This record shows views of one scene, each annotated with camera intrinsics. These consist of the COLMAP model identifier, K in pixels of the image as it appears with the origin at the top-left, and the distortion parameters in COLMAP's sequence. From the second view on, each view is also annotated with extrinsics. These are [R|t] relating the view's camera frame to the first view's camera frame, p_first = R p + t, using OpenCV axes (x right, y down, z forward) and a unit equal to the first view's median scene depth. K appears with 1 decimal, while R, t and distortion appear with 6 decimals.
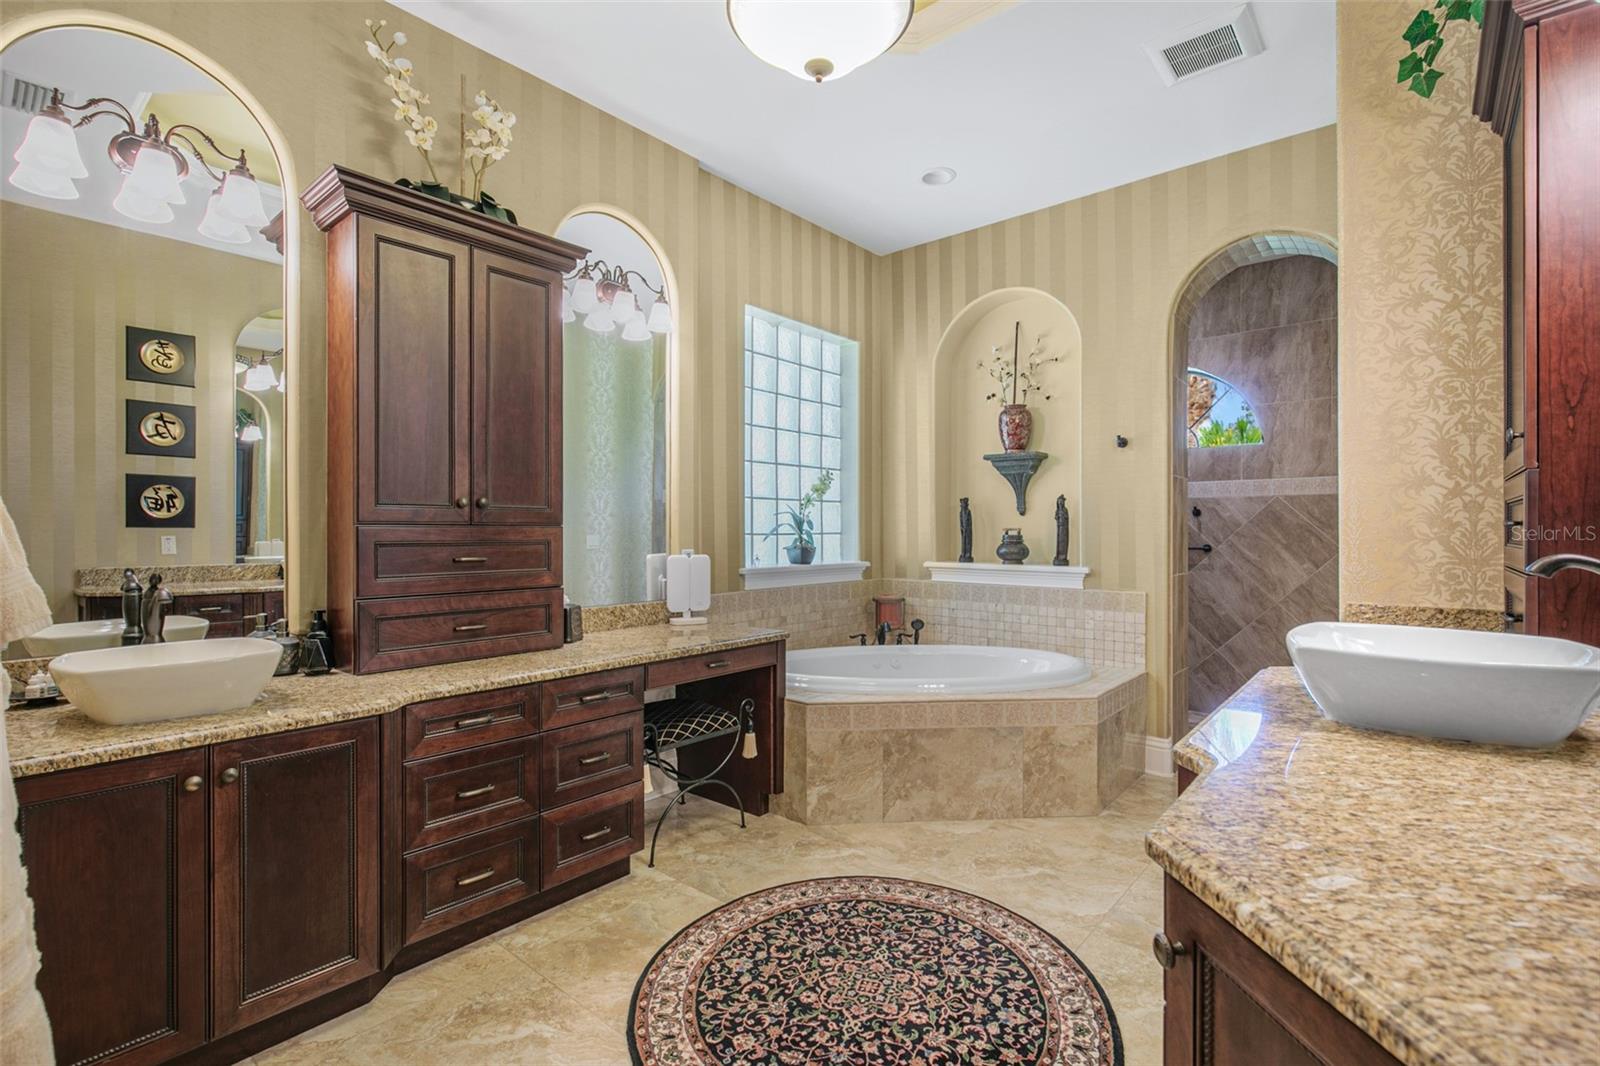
lens RADIAL K [[734.3, 0, 812.0], [0, 734.3, 538.8], [0, 0, 1]] dist [0.000682, 0.000144]
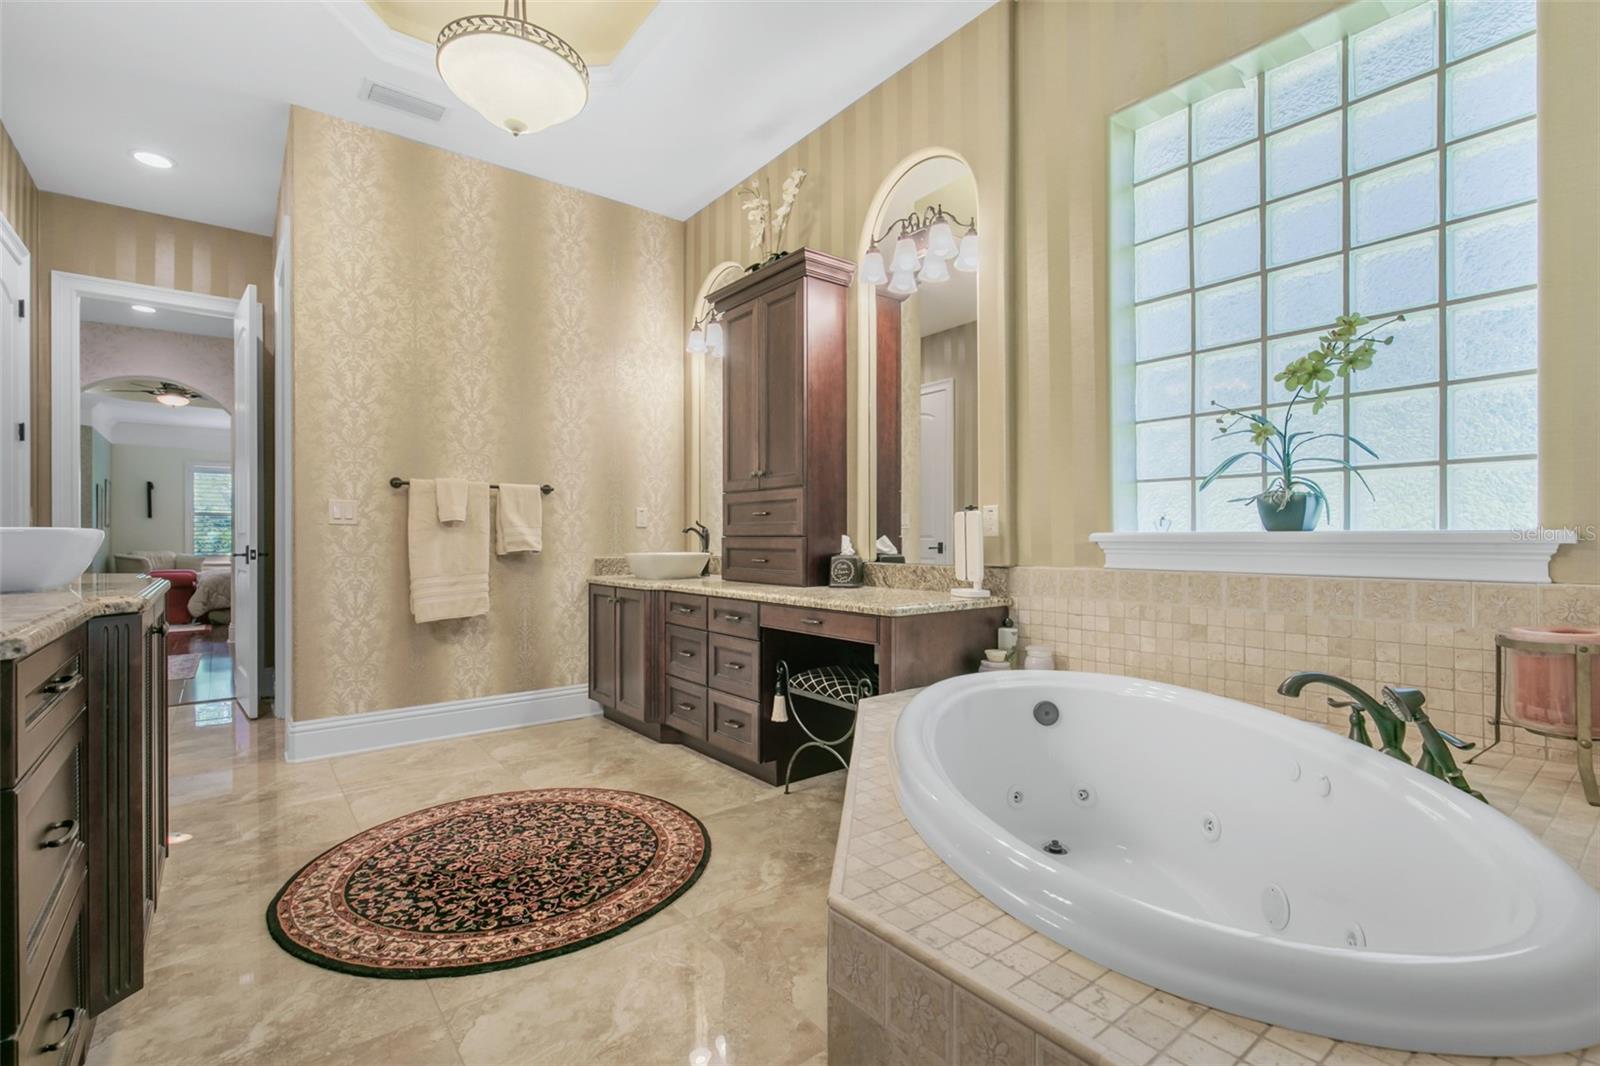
lens RADIAL K [[734.3, 0, 813.6], [0, 734.3, 528.3], [0, 0, 1]] dist [0.000682, 0.000144]
pose [[-0.202258, -0.011693, -0.979263, 1.050815], [-0.005912, 0.999925, -0.010719, 0.078475], [0.979315, 0.003622, -0.202312, 1.560175]]
